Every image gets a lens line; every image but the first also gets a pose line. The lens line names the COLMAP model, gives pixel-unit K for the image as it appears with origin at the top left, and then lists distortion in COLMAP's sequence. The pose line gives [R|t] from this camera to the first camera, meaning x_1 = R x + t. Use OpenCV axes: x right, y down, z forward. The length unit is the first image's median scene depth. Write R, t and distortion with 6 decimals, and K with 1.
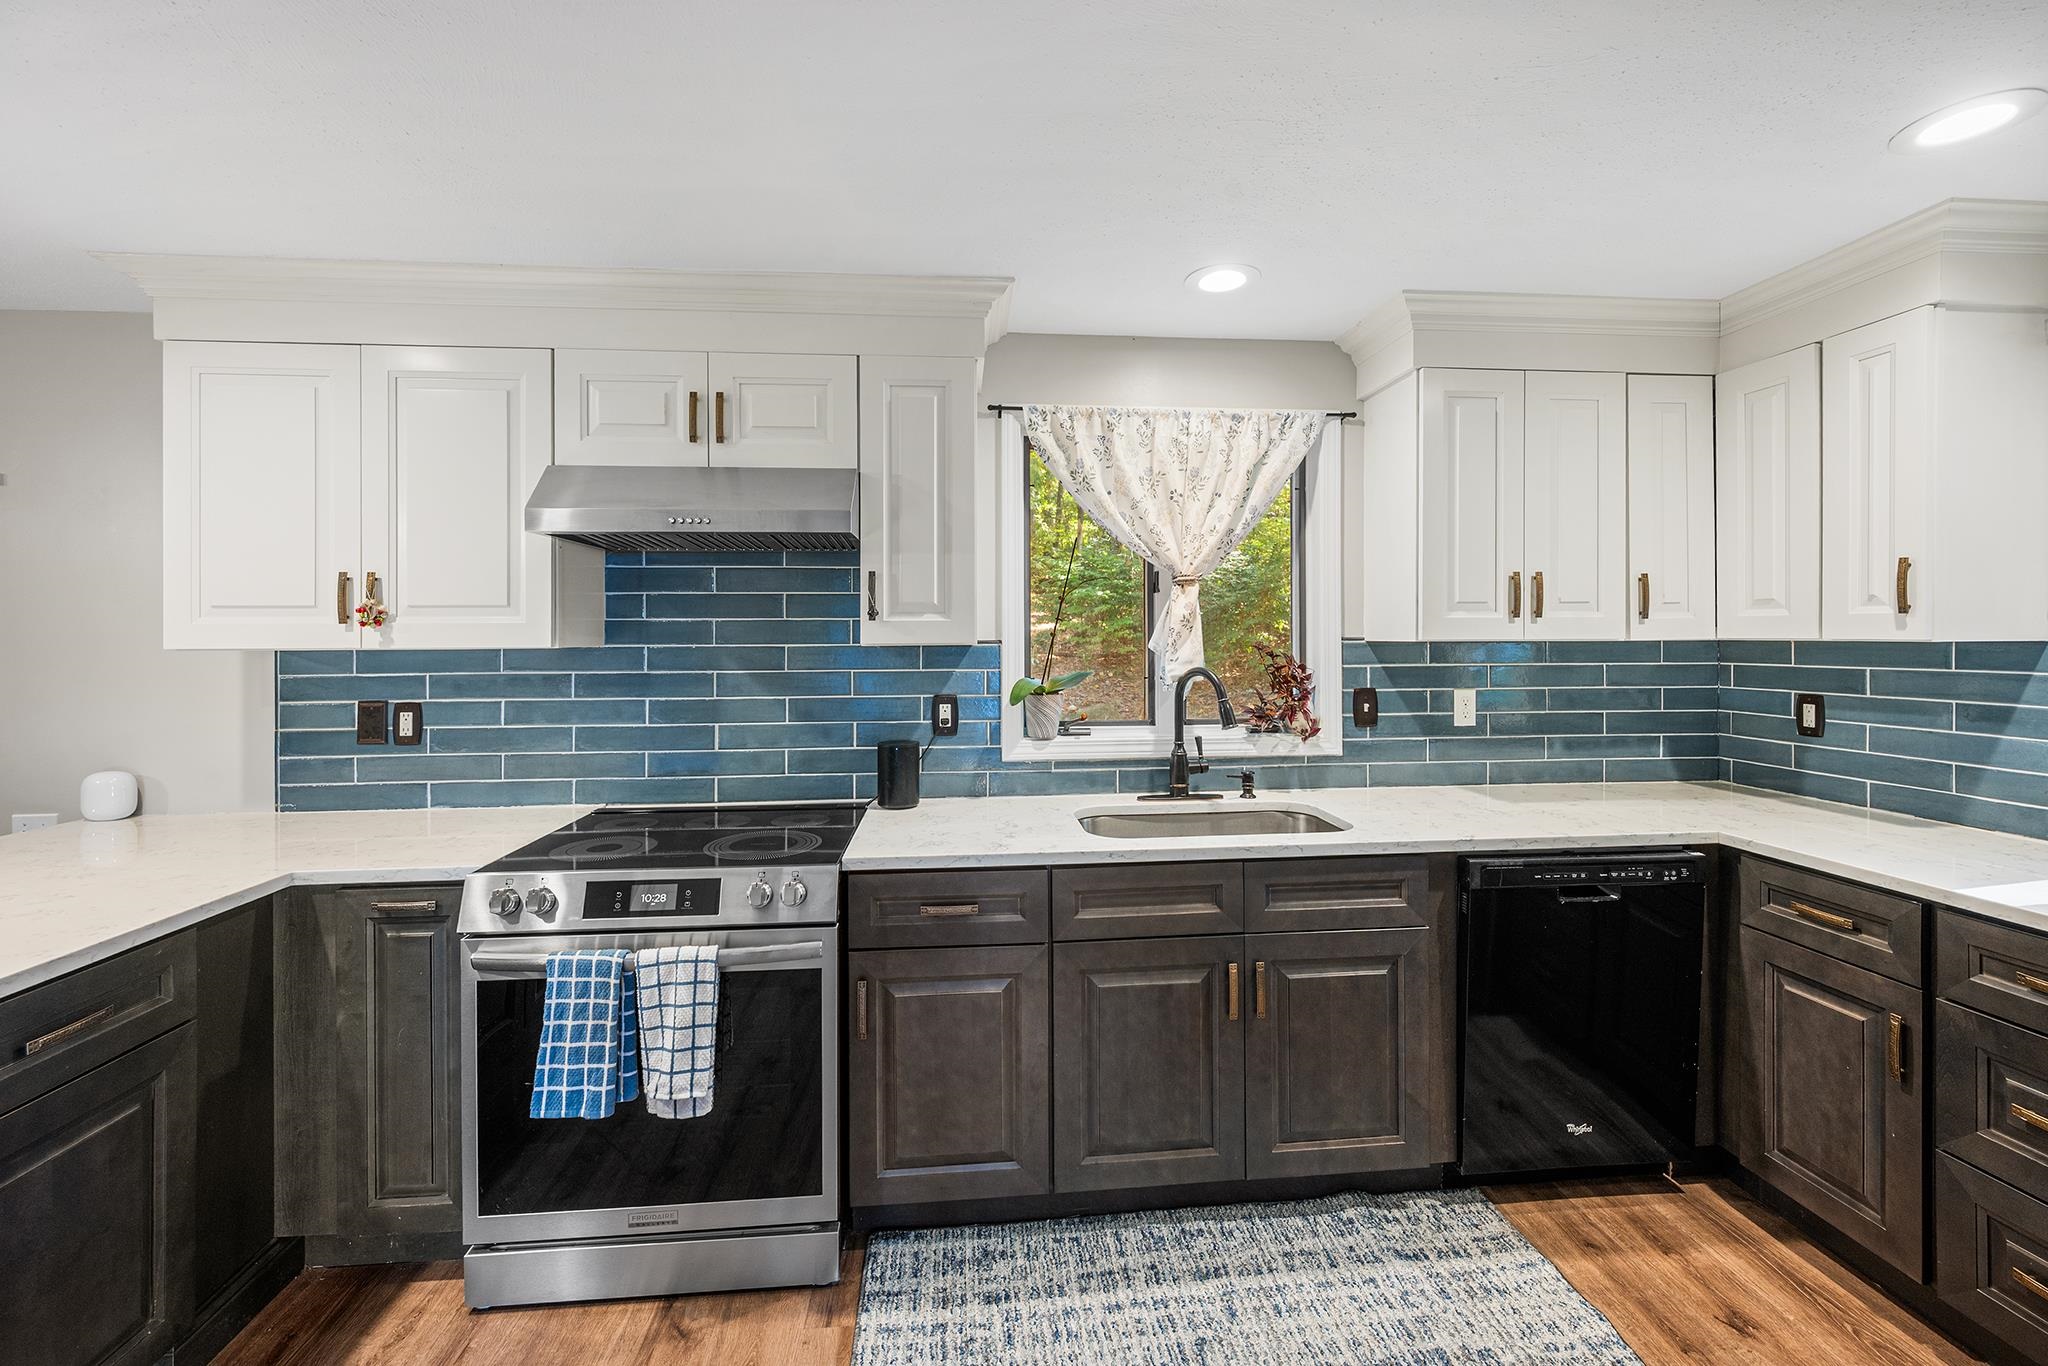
lens RADIAL K [[826.9, 0, 1026.7], [0, 826.9, 641.0], [0, 0, 1]] dist [-0.001976, -0.000005]
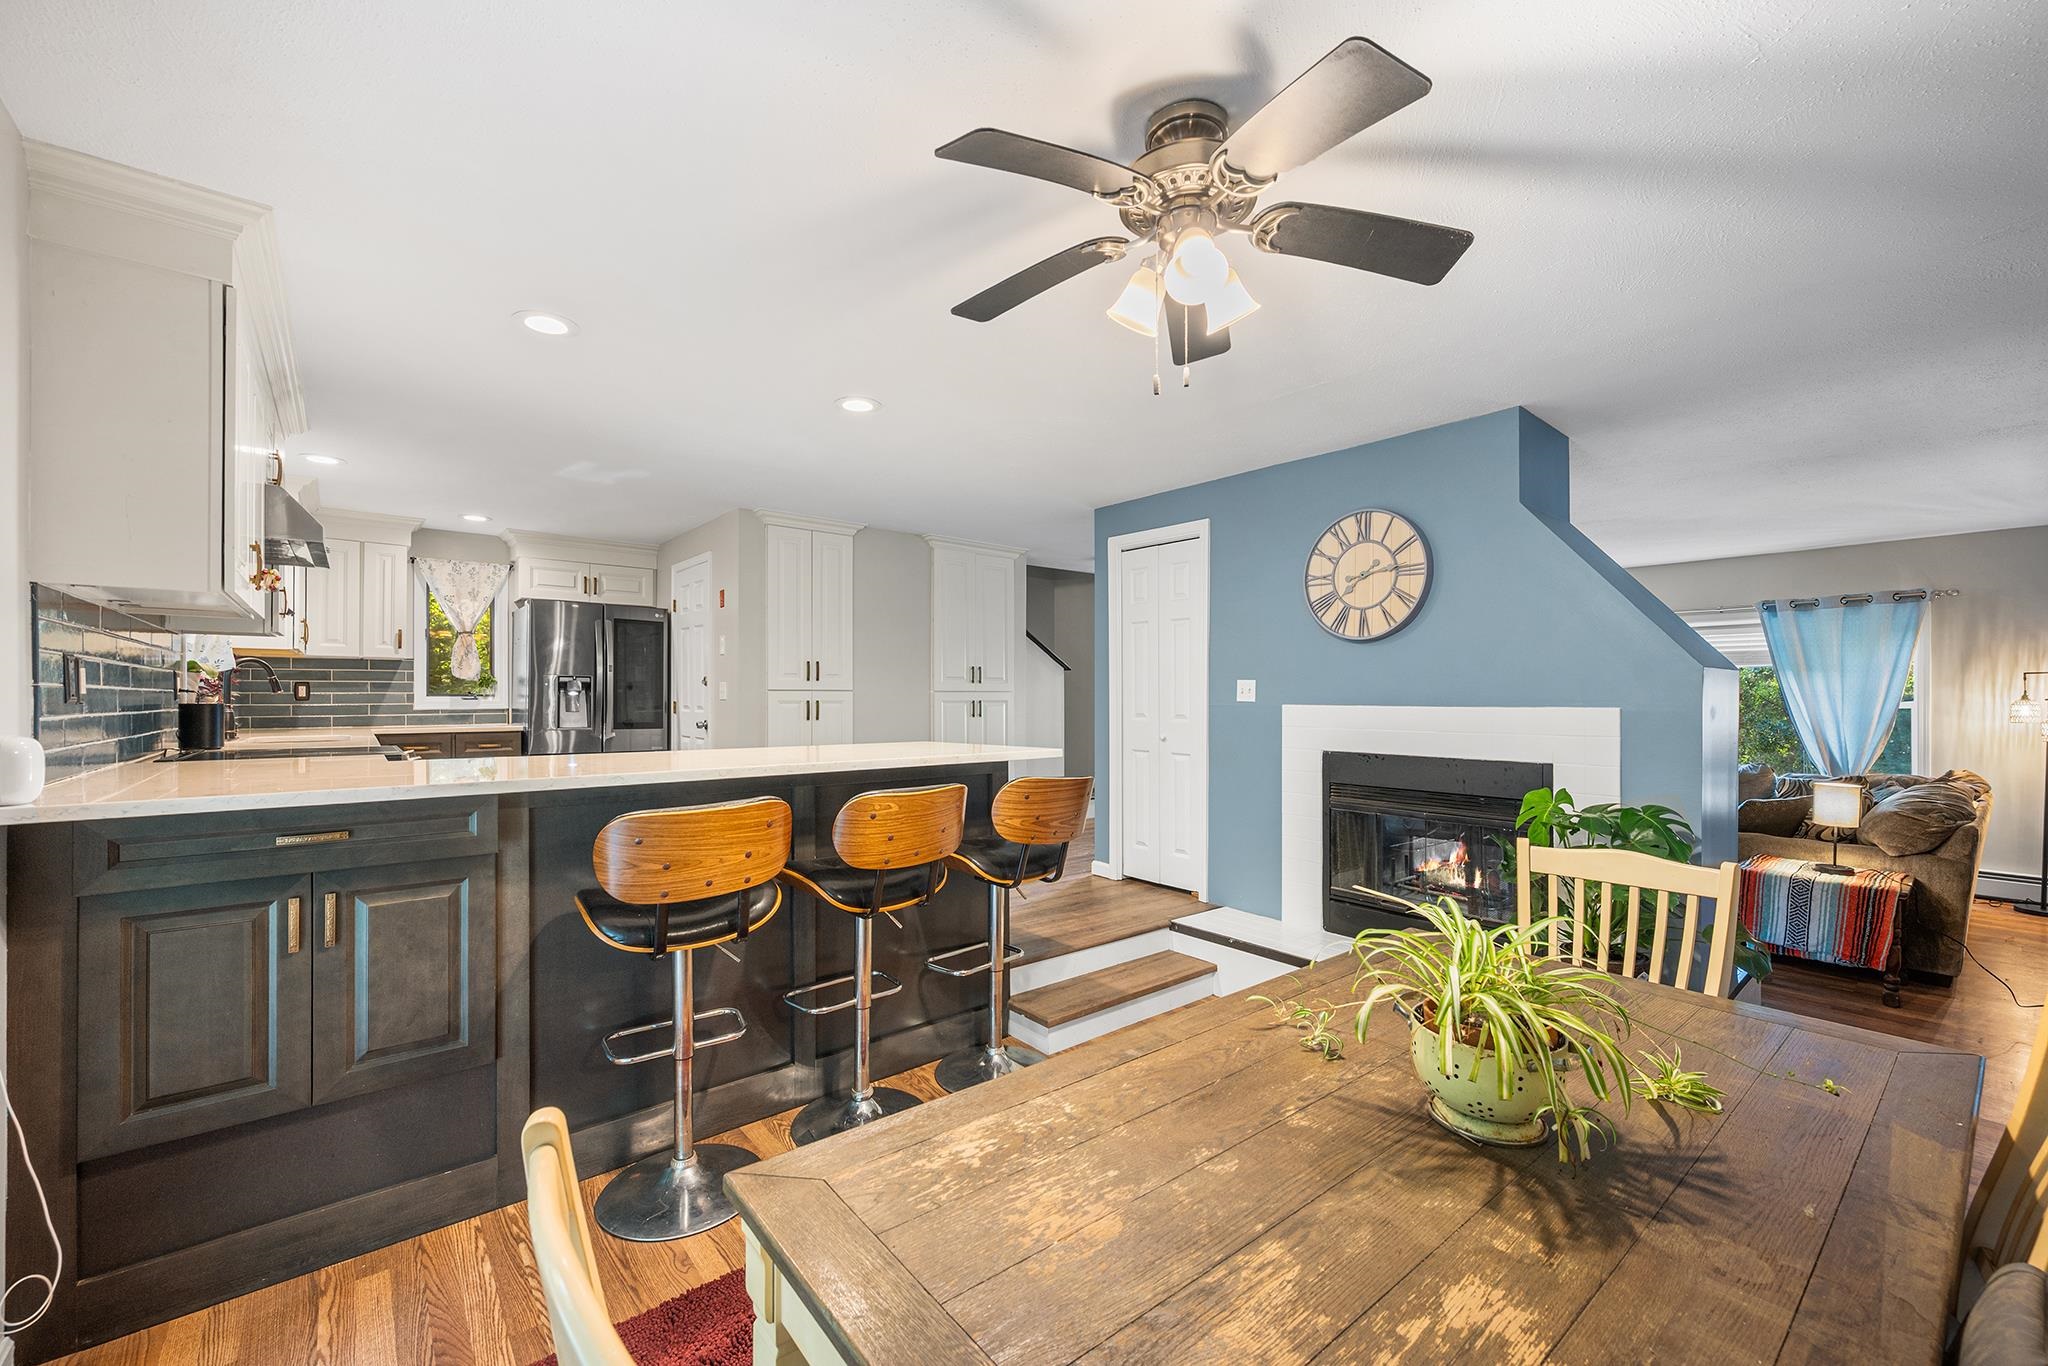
lens RADIAL K [[826.9, 0, 1028.1], [0, 826.9, 696.2], [0, 0, 1]] dist [-0.001976, -0.000005]
pose [[-0.569462, 0.006786, 0.821990, -2.326790], [0.008156, 0.999963, -0.002605, 0.142197], [-0.821977, 0.005220, -0.569496, 0.741422]]
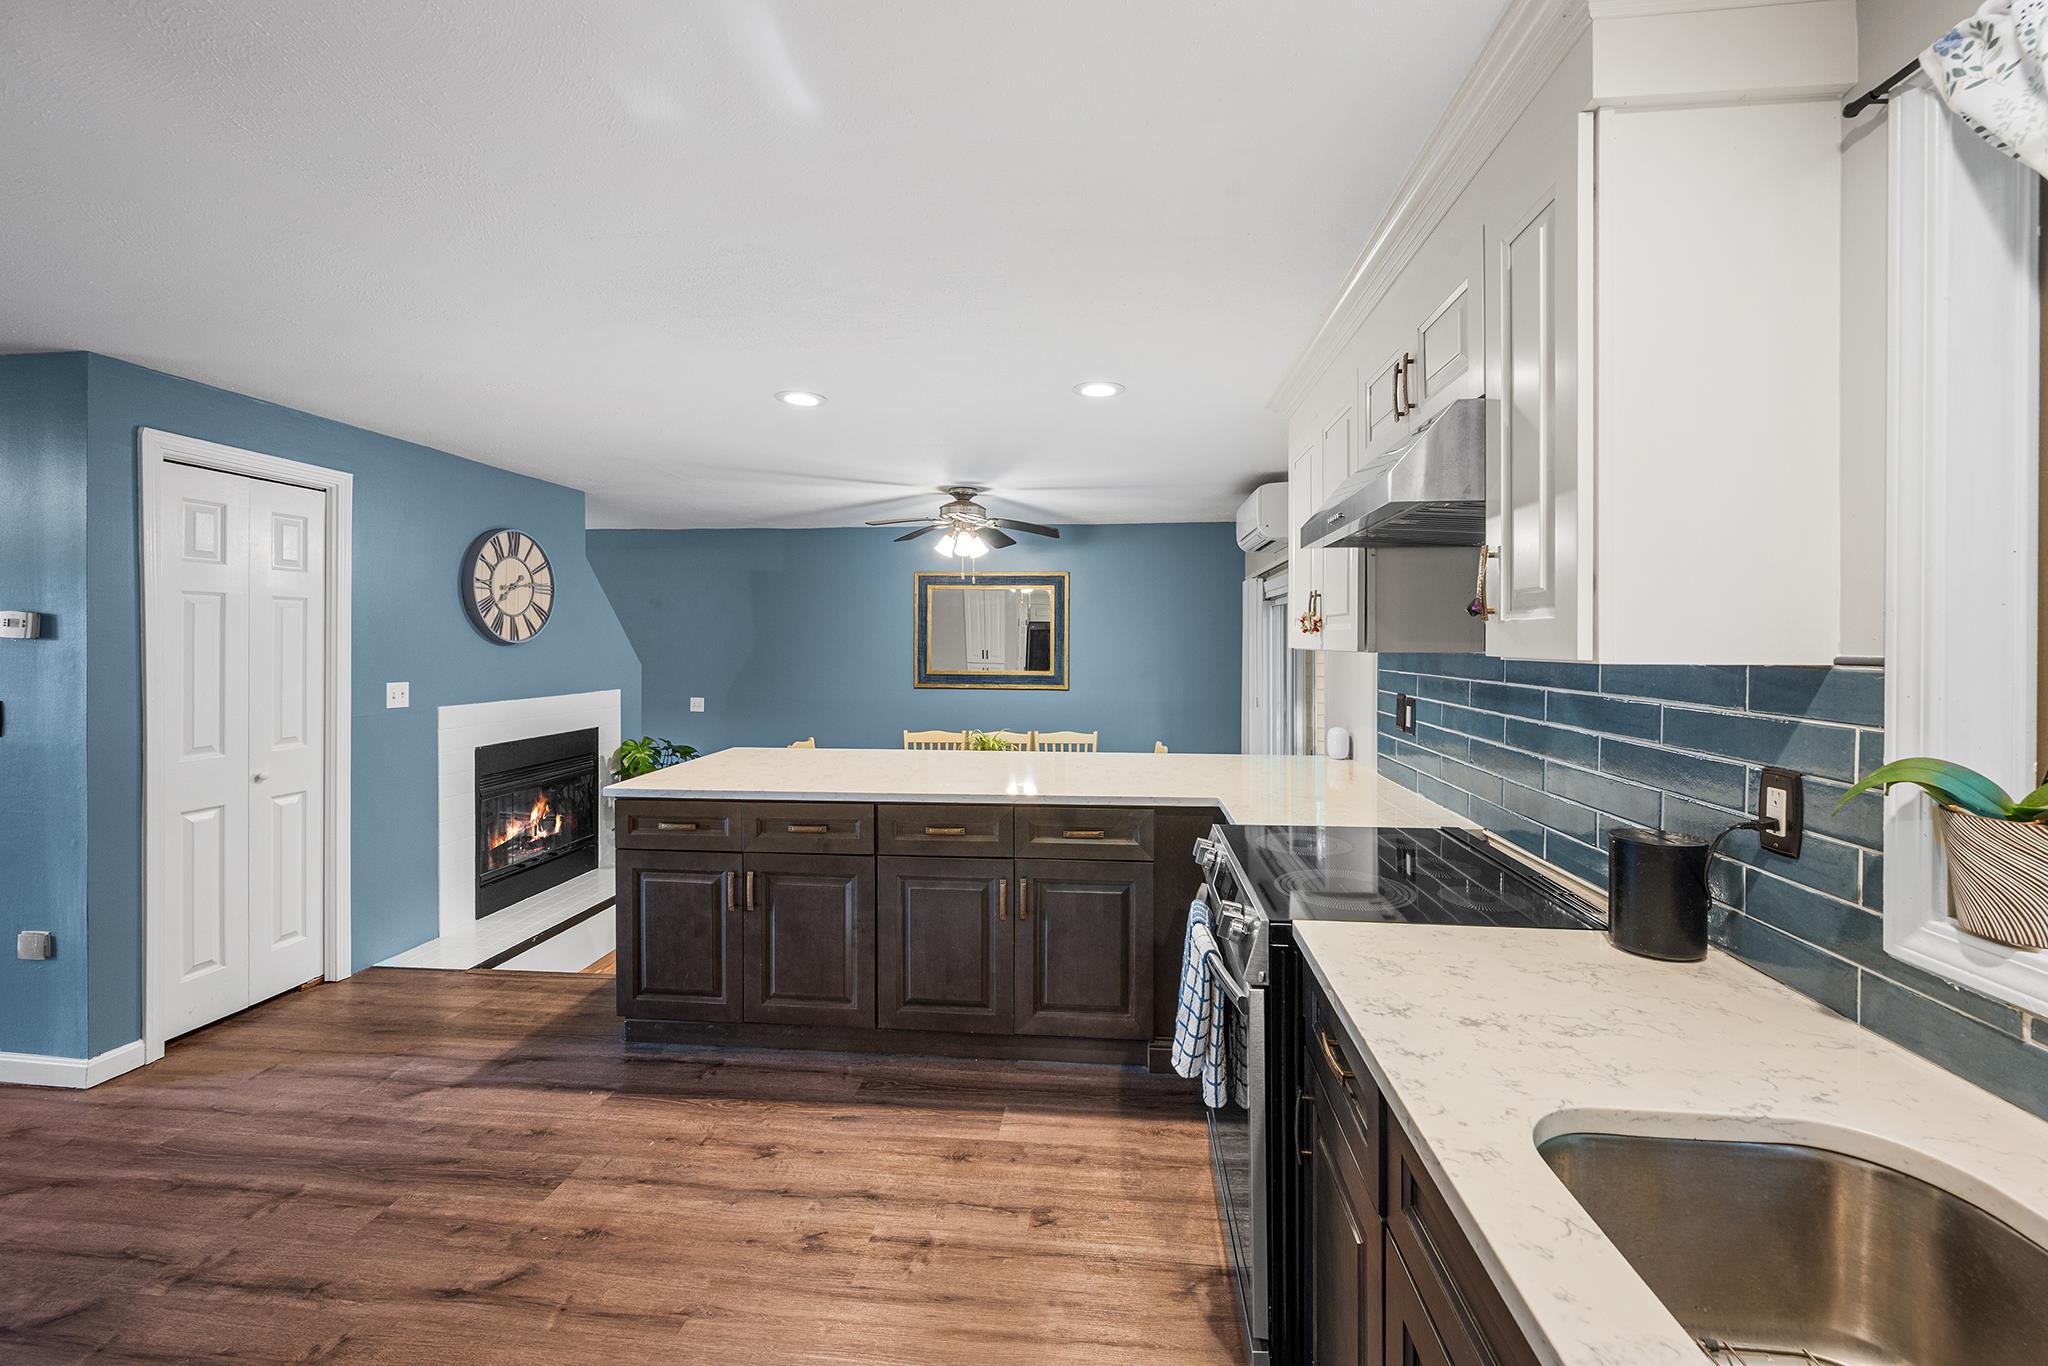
lens RADIAL K [[826.9, 0, 1040.2], [0, 826.9, 647.6], [0, 0, 1]] dist [-0.001976, -0.000005]
pose [[-0.179084, 0.014885, -0.983721, 0.523933], [-0.007491, 0.999836, 0.016492, -0.011657], [0.983805, 0.010322, -0.178943, 0.775610]]
